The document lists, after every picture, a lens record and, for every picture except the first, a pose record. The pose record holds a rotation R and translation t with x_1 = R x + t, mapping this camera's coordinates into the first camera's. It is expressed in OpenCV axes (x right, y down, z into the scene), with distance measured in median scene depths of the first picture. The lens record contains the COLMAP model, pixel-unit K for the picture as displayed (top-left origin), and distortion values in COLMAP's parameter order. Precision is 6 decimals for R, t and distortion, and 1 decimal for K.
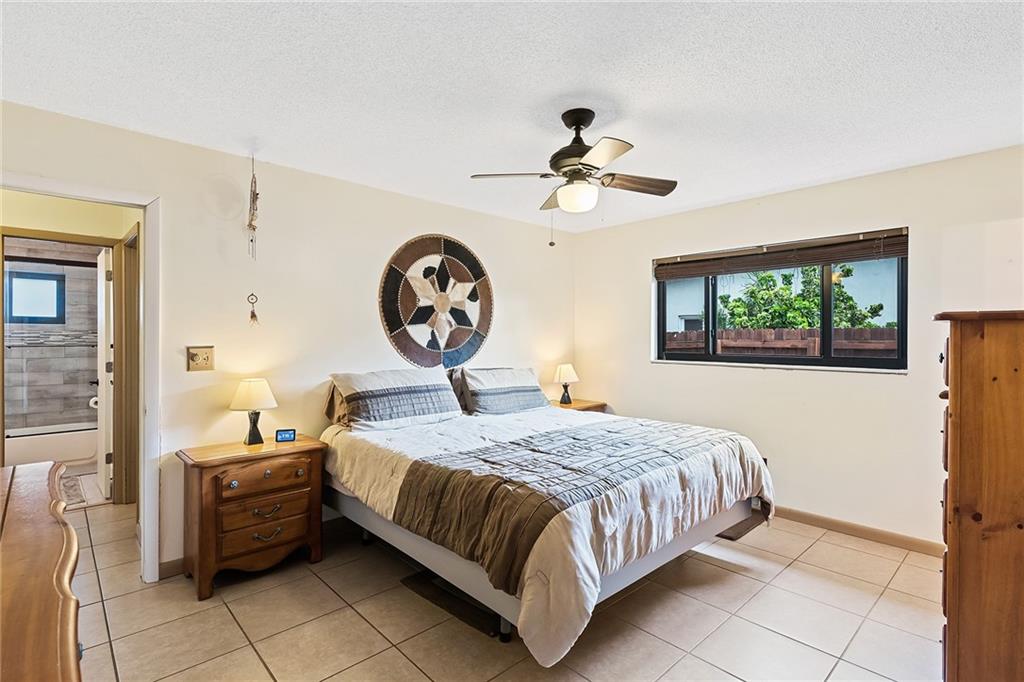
lens RADIAL K [[485.2, 0, 510.5], [0, 485.2, 338.6], [0, 0, 1]] dist [0.003035, -0.001010]
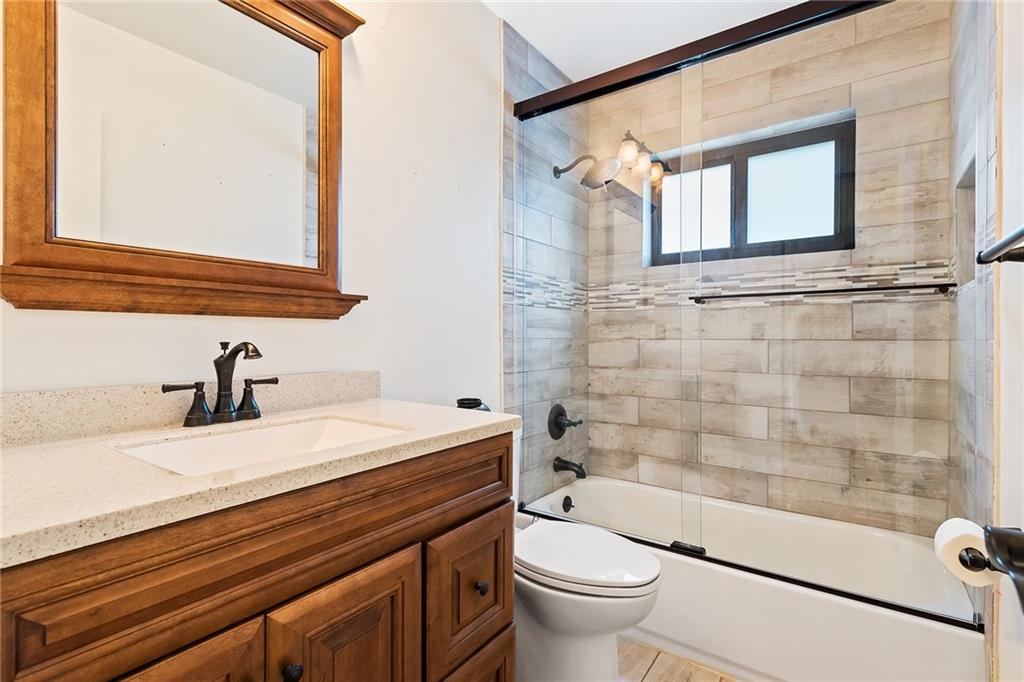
lens RADIAL K [[485.2, 0, 510.5], [0, 485.2, 338.6], [0, 0, 1]] dist [0.003035, -0.001010]
pose [[0.202509, -0.002937, -0.979276, -0.610822], [0.000769, 0.999996, -0.002840, 0.038492], [0.979280, -0.000178, 0.202511, 0.673121]]
